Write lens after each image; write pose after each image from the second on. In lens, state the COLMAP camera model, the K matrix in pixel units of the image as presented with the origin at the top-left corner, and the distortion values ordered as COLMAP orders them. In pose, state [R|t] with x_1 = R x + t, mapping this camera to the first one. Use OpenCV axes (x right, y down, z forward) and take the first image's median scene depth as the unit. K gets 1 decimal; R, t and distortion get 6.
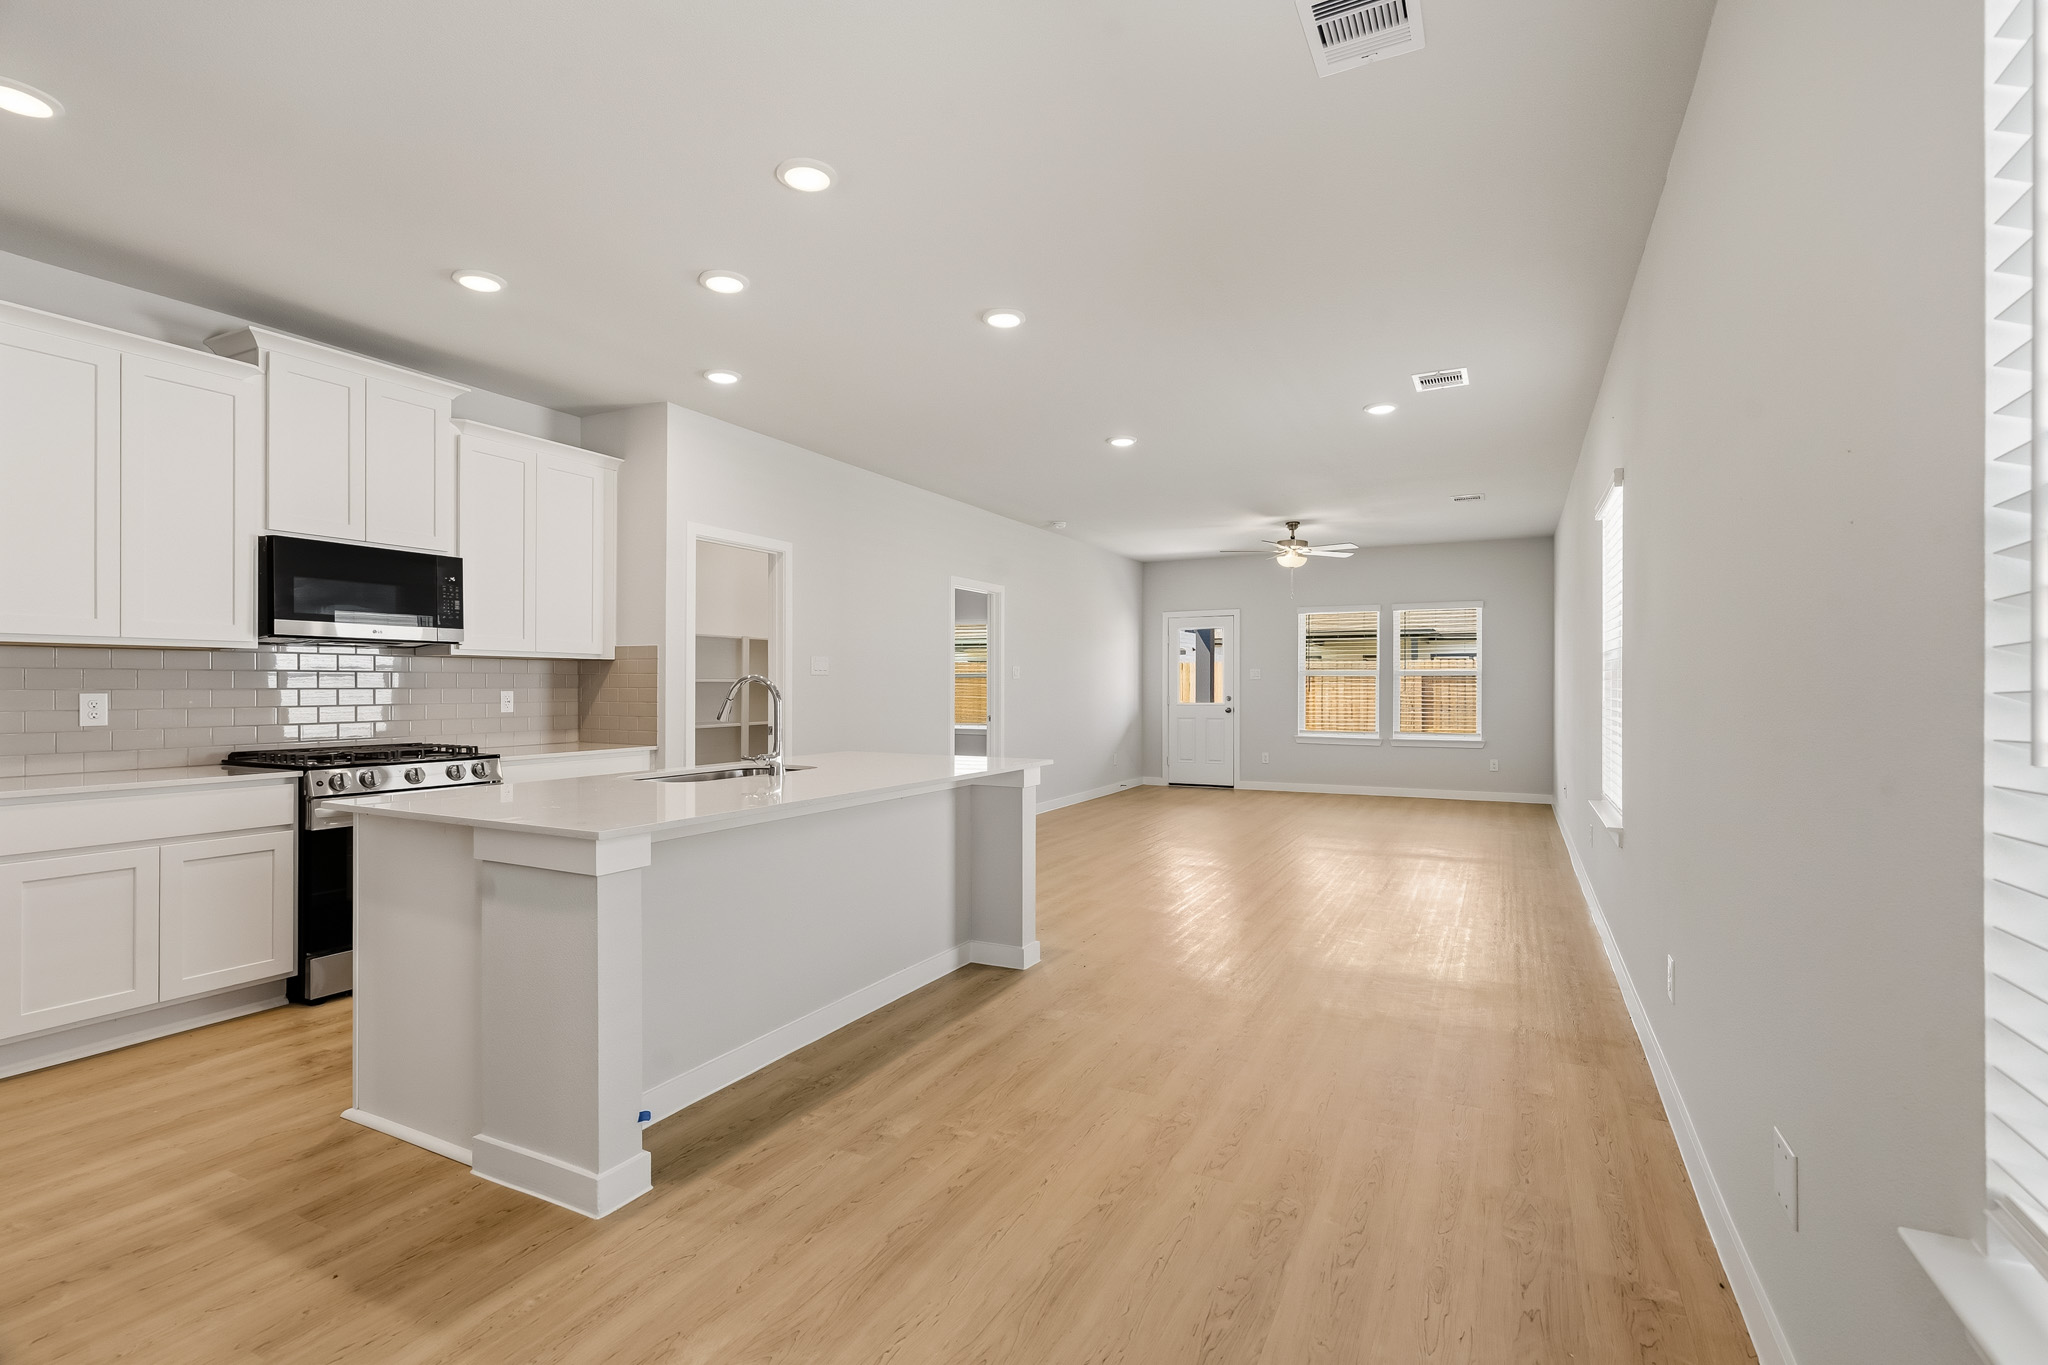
lens RADIAL K [[948.6, 0, 1030.3], [0, 948.6, 682.8], [0, 0, 1]] dist [0.000724, 0.000269]
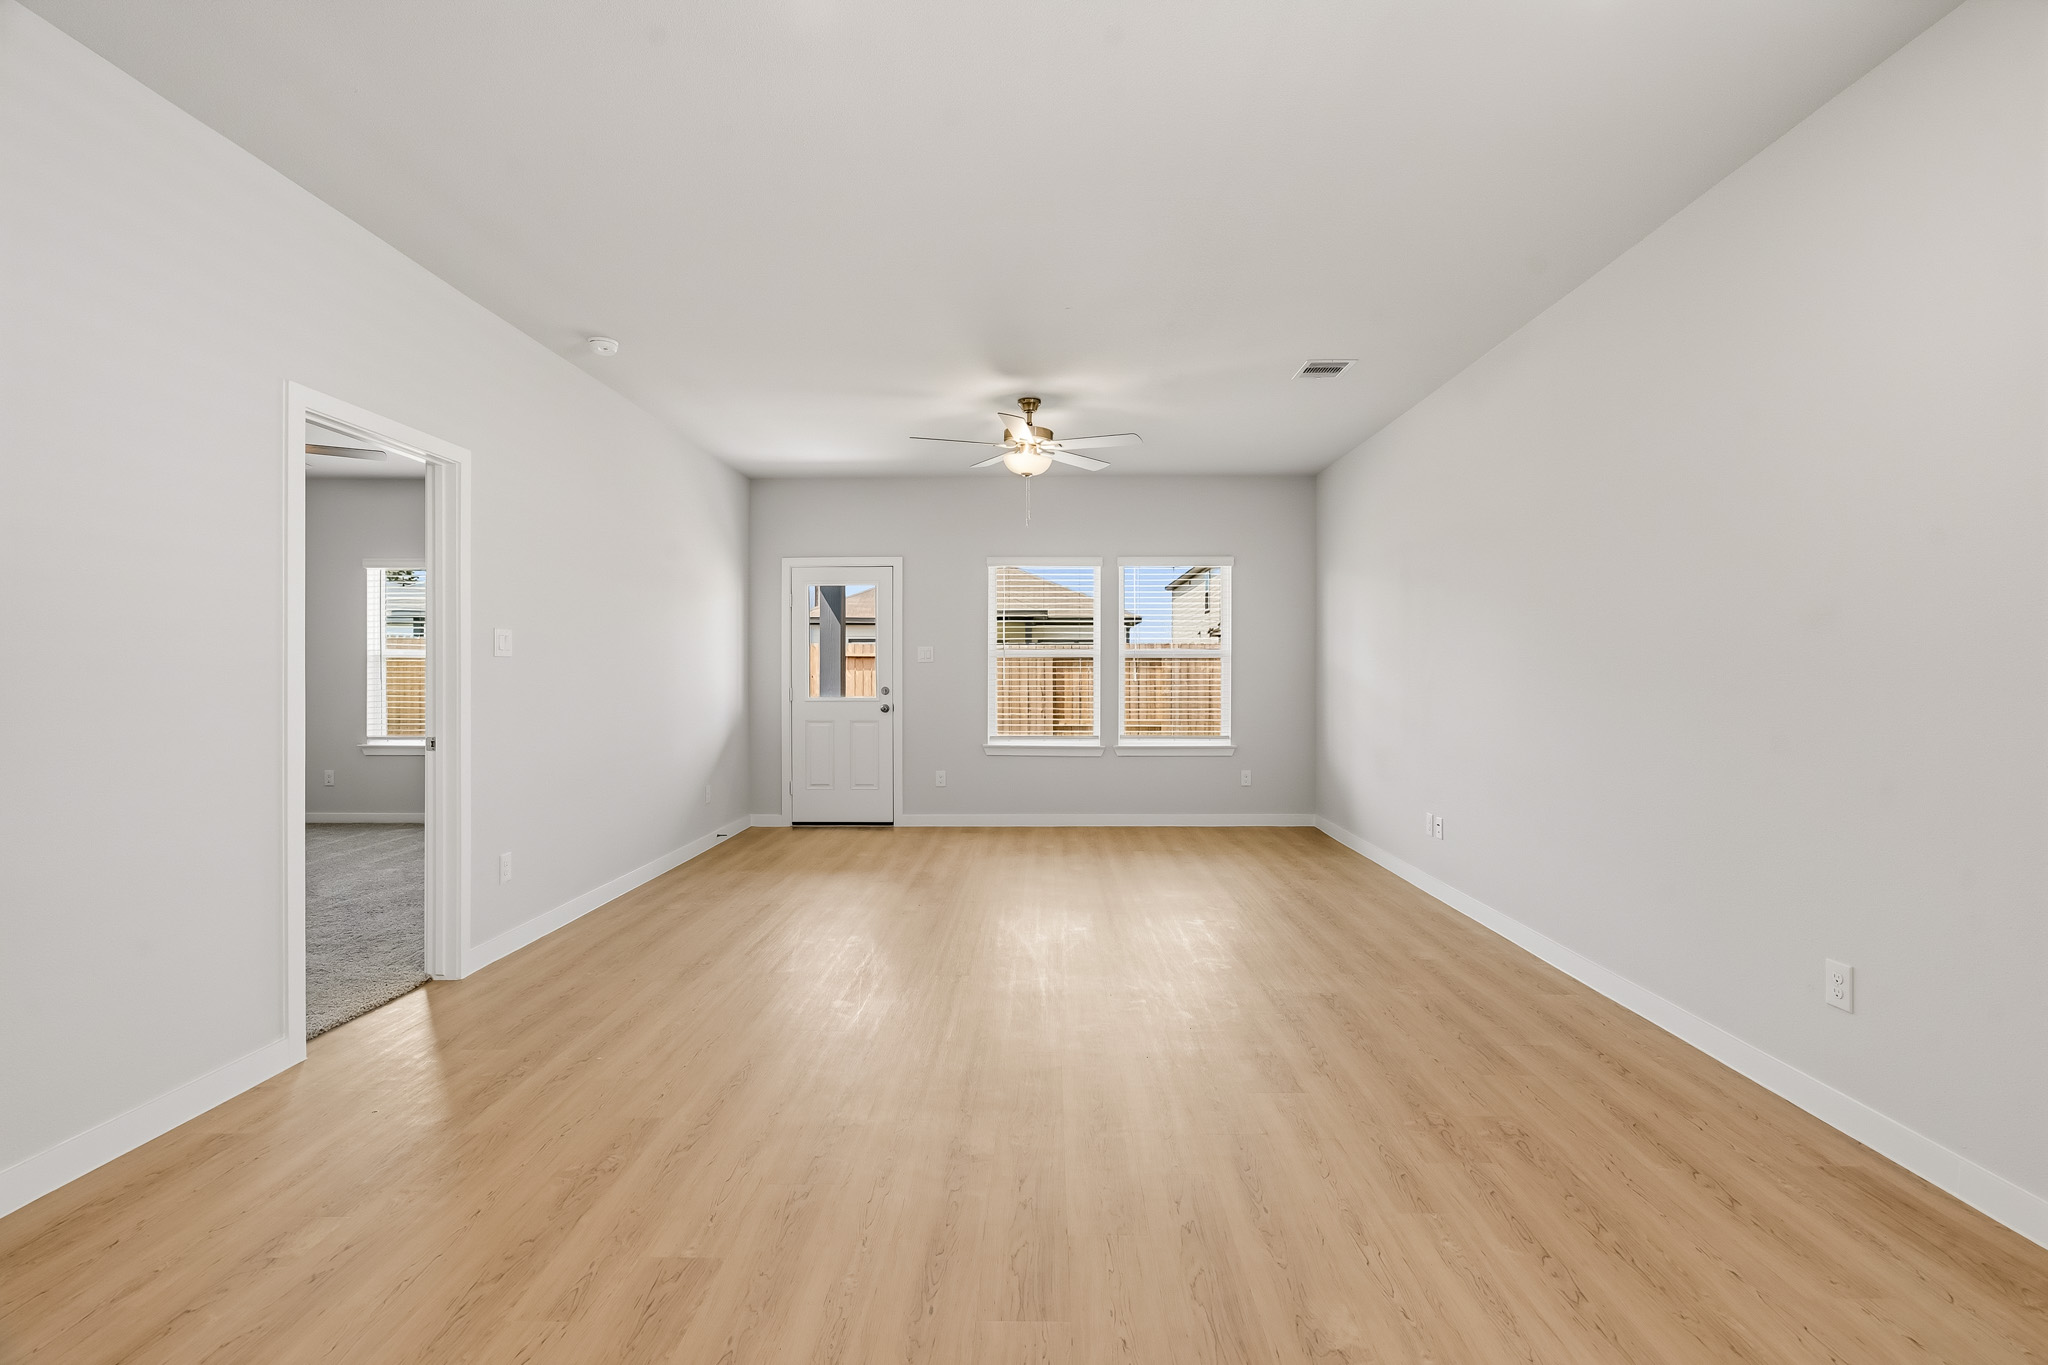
lens RADIAL K [[948.6, 0, 1030.3], [0, 948.6, 682.8], [0, 0, 1]] dist [0.000724, 0.000269]
pose [[0.901074, -0.005720, 0.433628, 0.012836], [0.000089, 0.999915, 0.013004, 0.002266], [-0.433665, -0.011679, 0.900998, 0.373674]]
